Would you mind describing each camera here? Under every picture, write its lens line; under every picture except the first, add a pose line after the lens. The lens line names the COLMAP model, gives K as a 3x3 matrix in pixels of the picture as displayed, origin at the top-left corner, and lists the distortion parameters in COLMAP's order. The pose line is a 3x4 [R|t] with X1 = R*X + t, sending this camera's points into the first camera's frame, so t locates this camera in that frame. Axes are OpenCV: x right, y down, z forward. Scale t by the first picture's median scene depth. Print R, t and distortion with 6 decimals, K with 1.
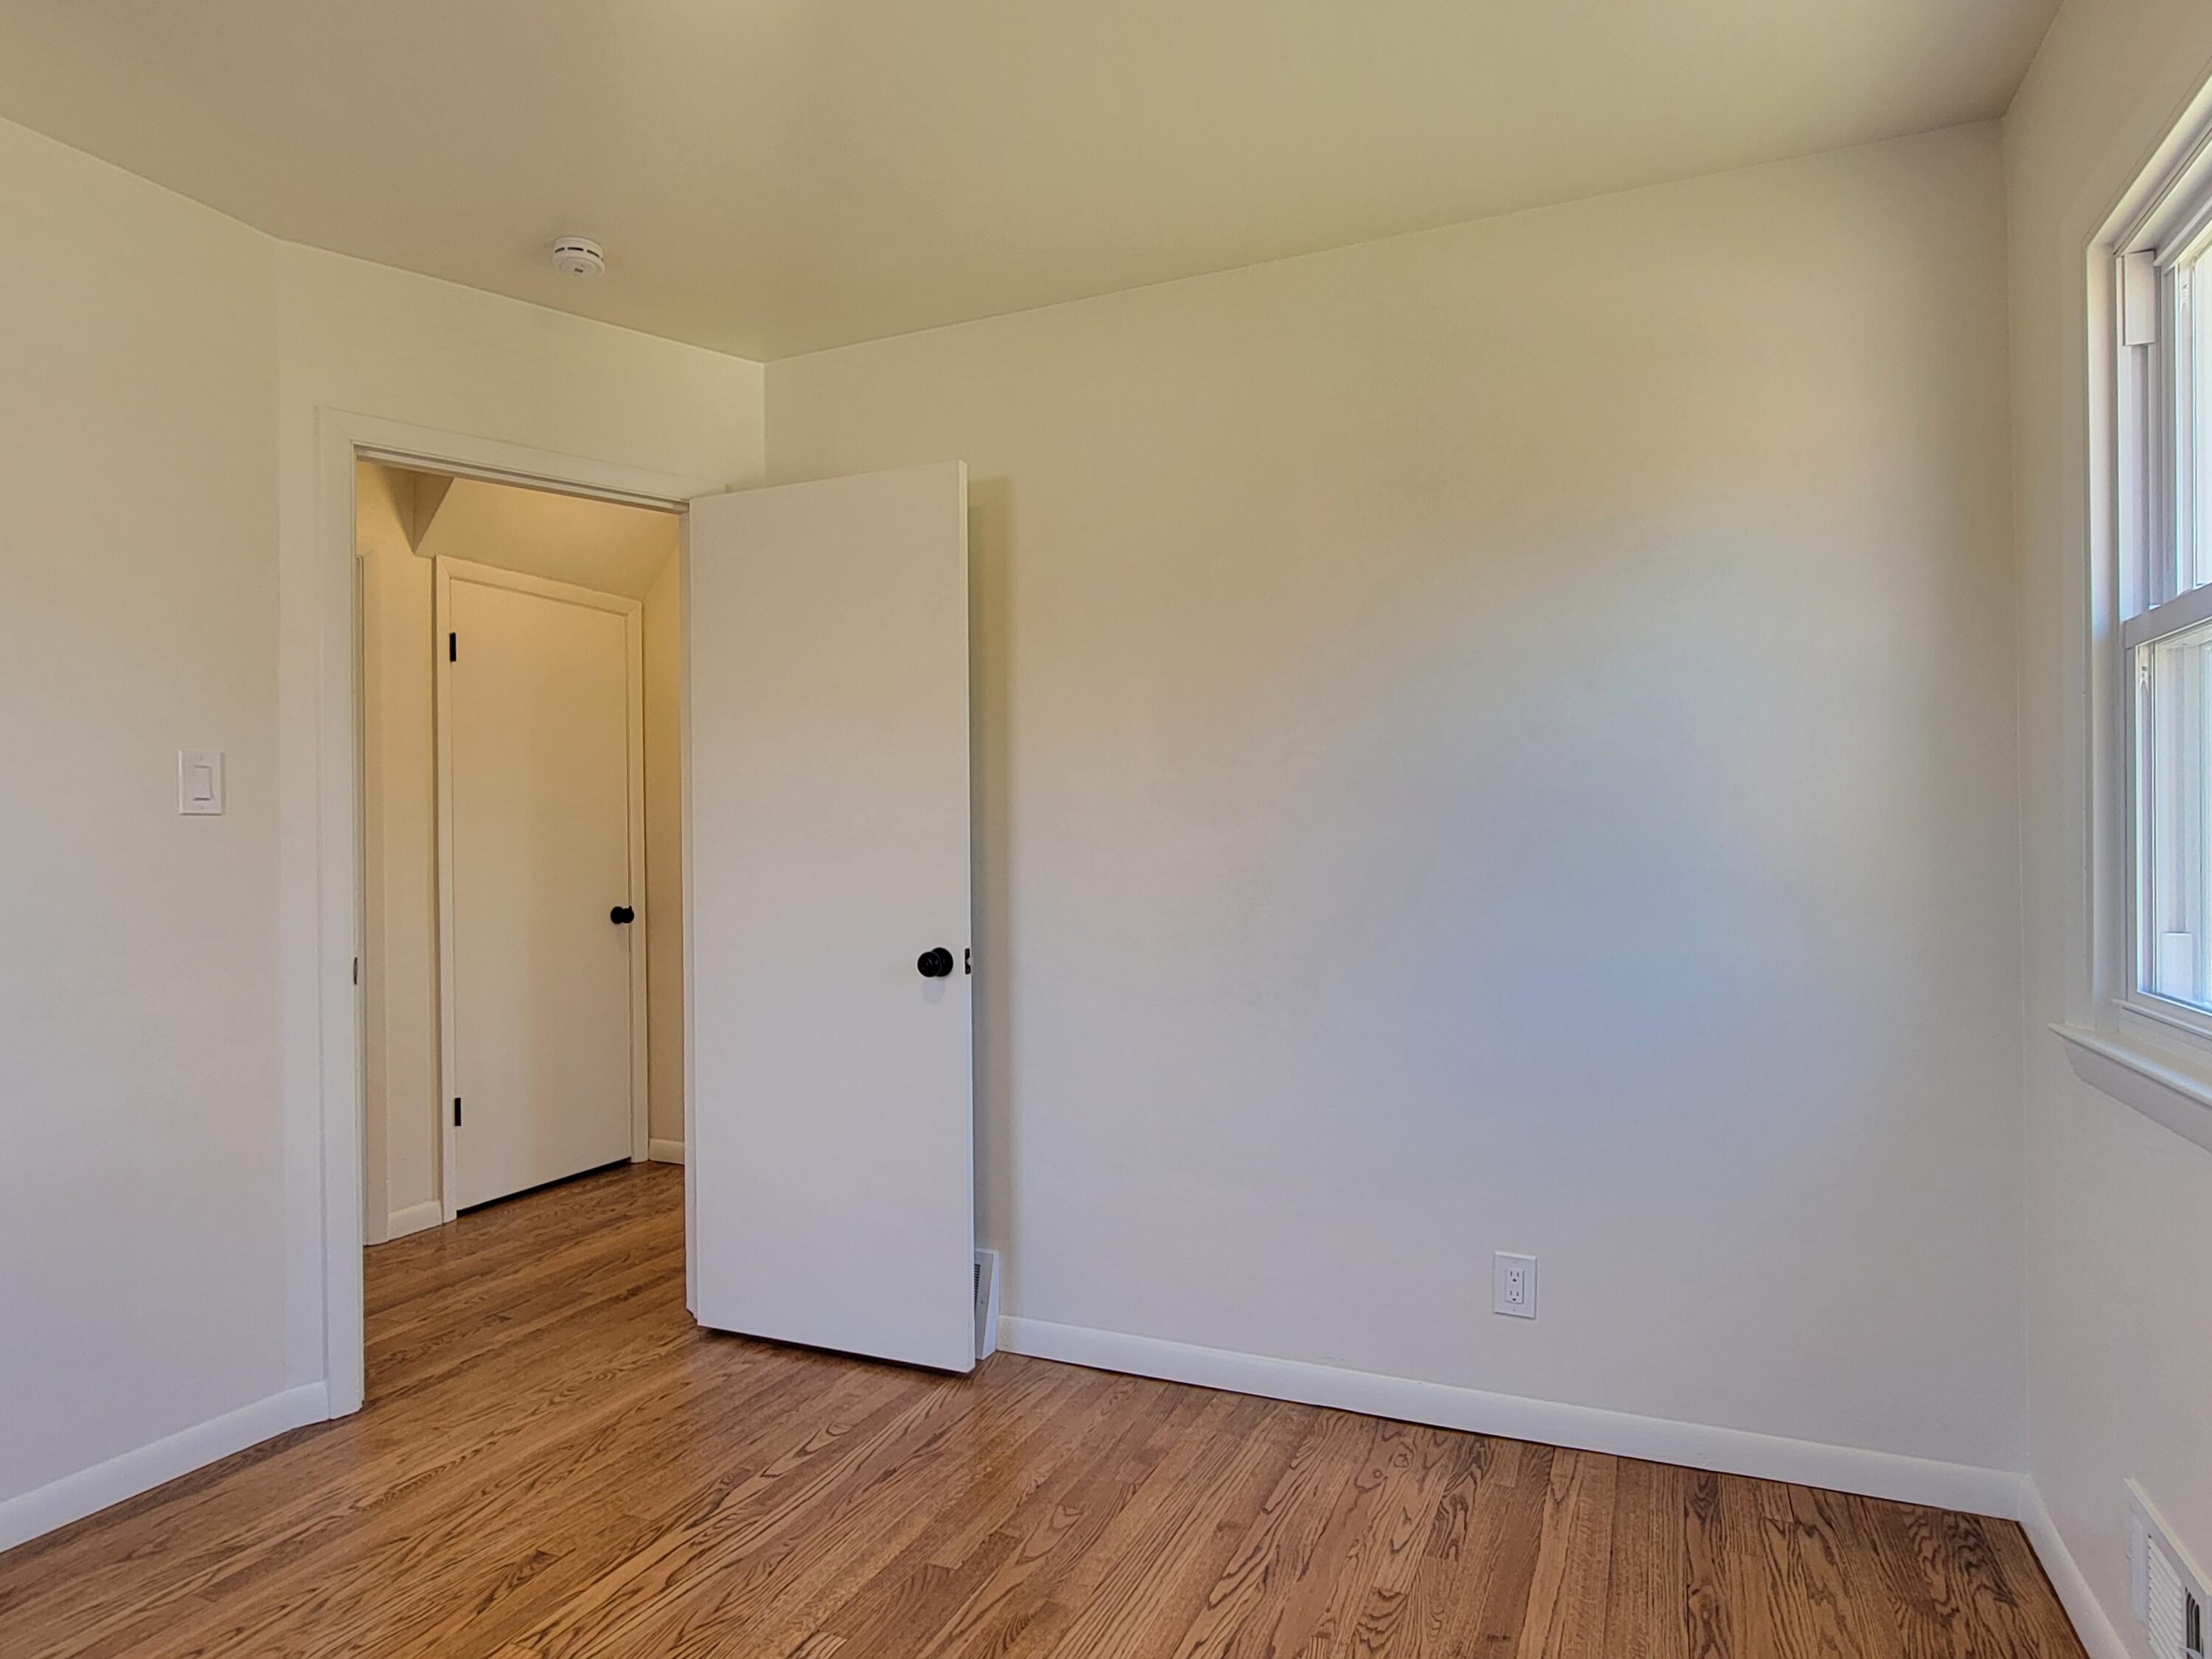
lens RADIAL K [[1293.2, 0, 1099.6], [0, 1293.2, 840.6], [0, 0, 1]] dist [-0.003949, 0.001266]
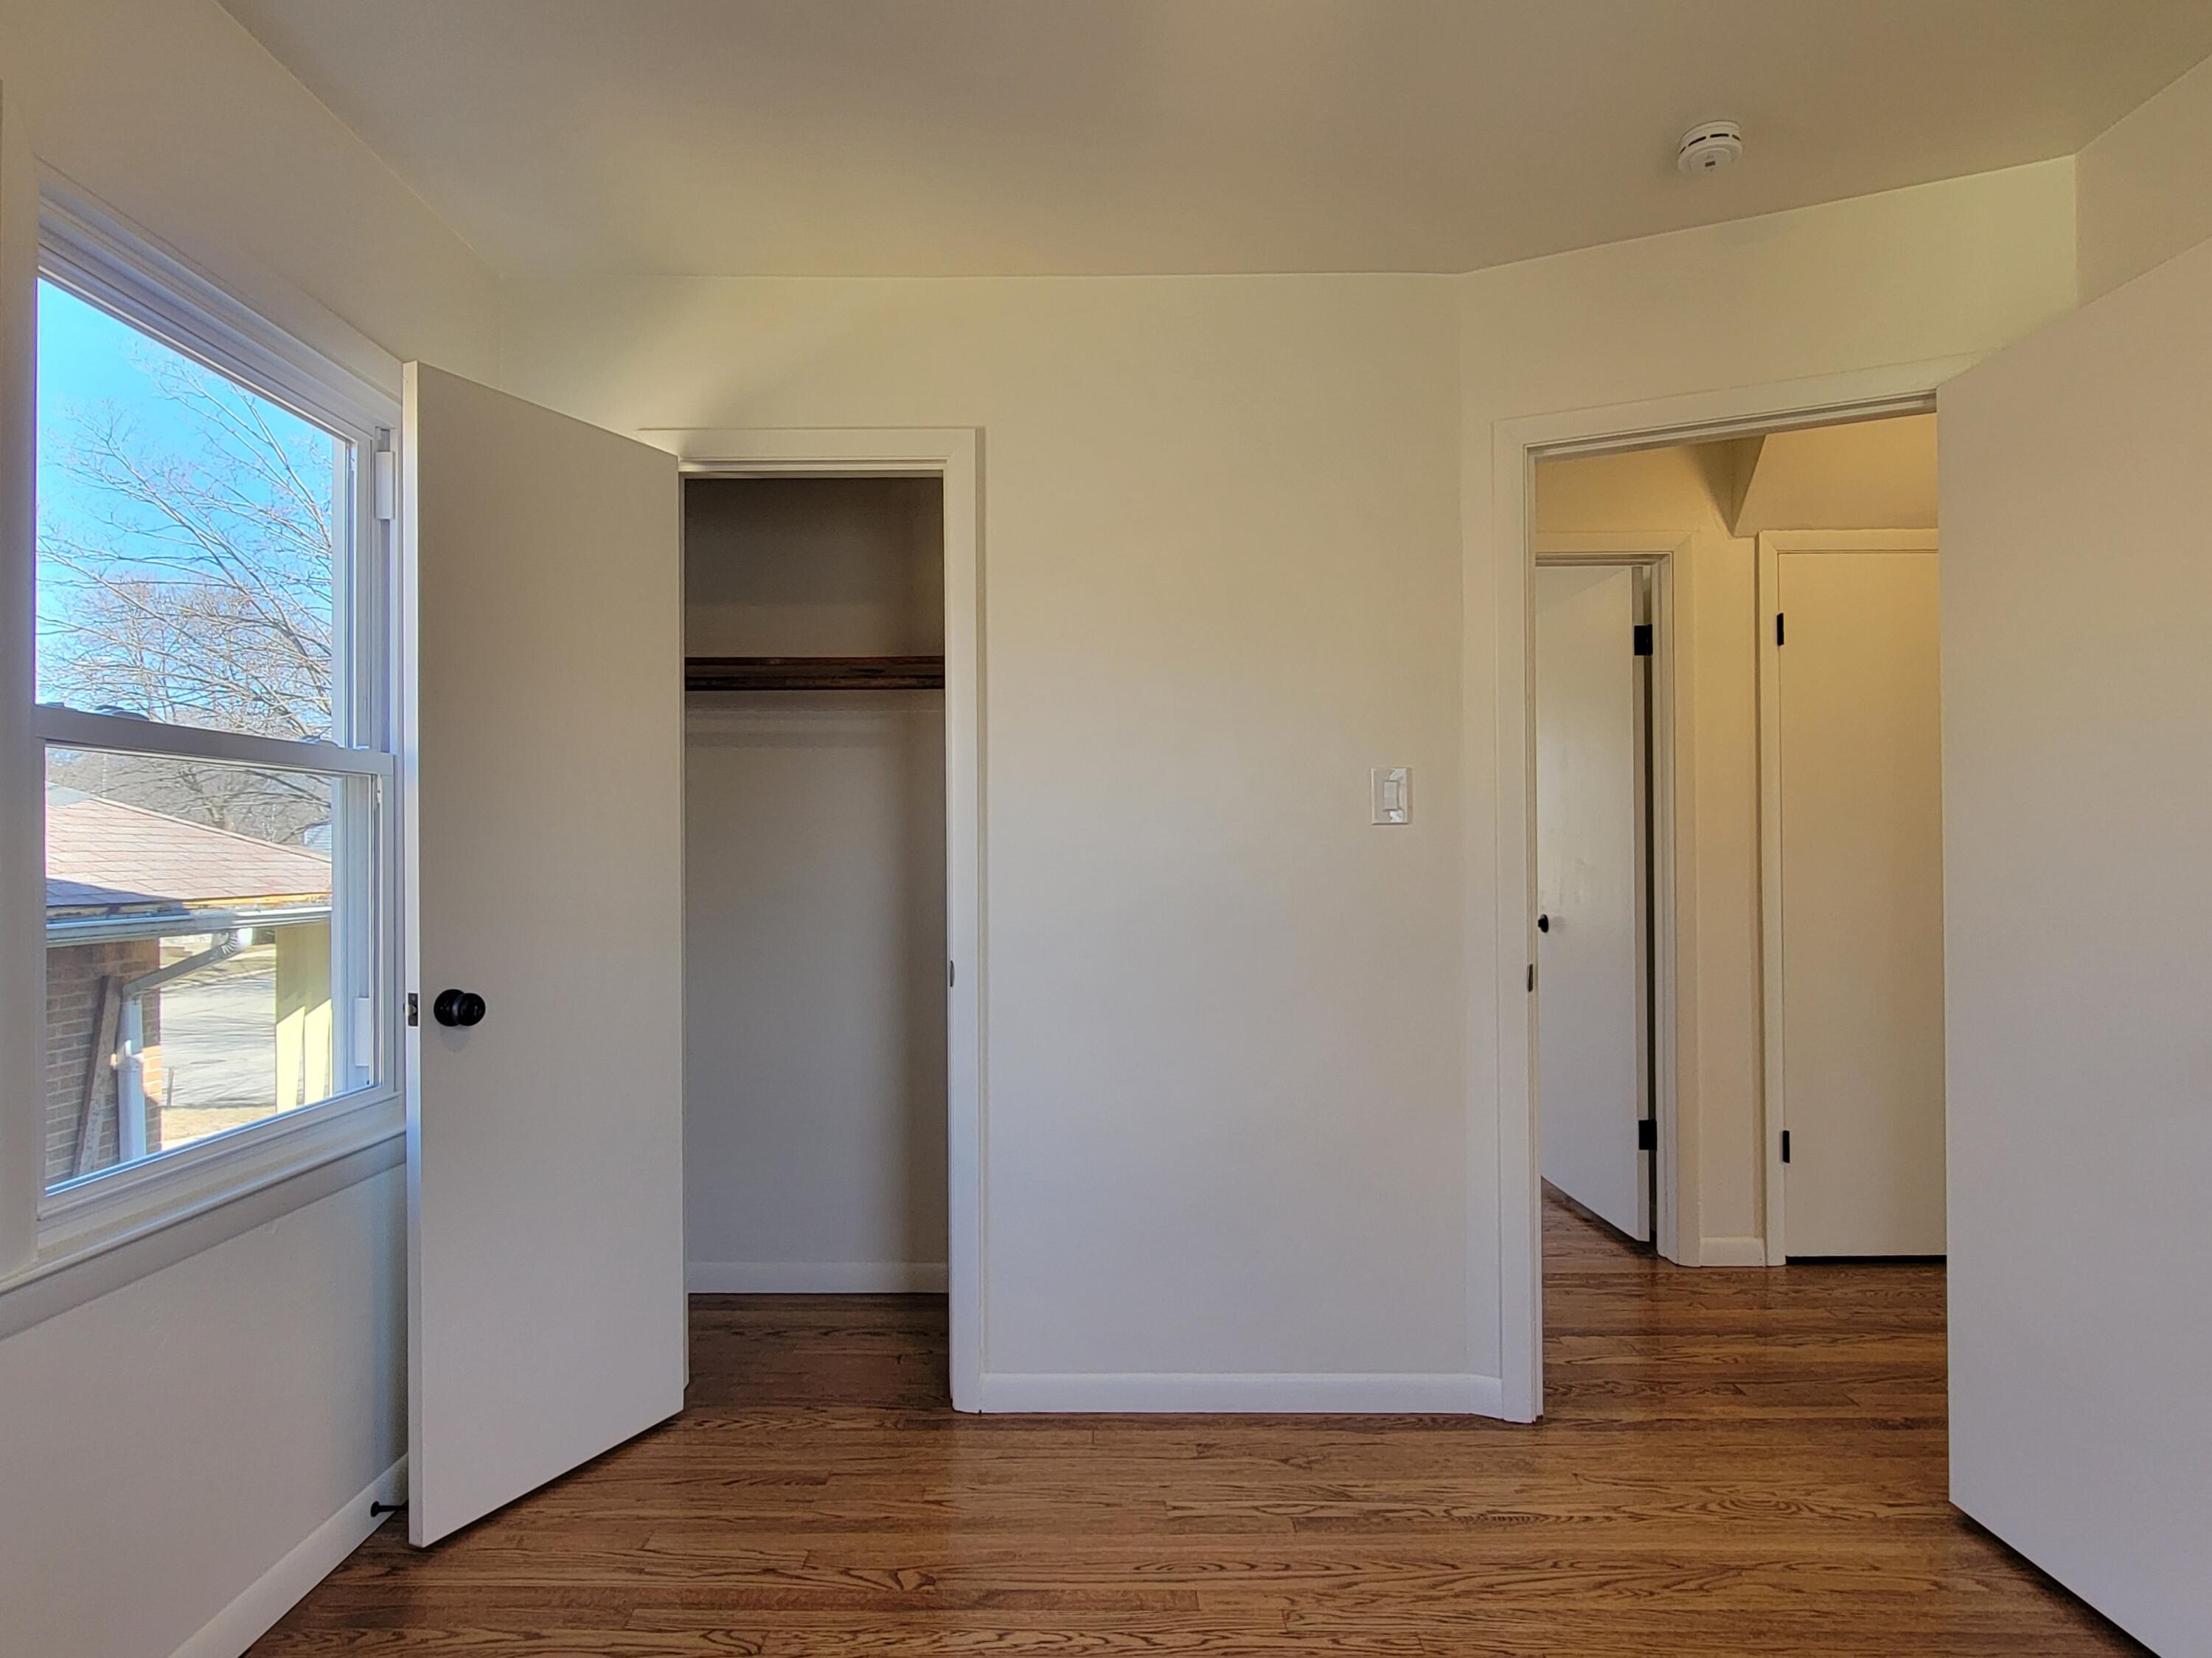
lens RADIAL K [[1293.1, 0, 1099.6], [0, 1293.1, 840.1], [0, 0, 1]] dist [-0.003949, 0.001266]
pose [[0.392084, -0.004369, -0.919919, 0.198731], [0.005110, 0.999984, -0.002571, -0.004005], [0.919915, -0.003693, 0.392099, 0.294297]]
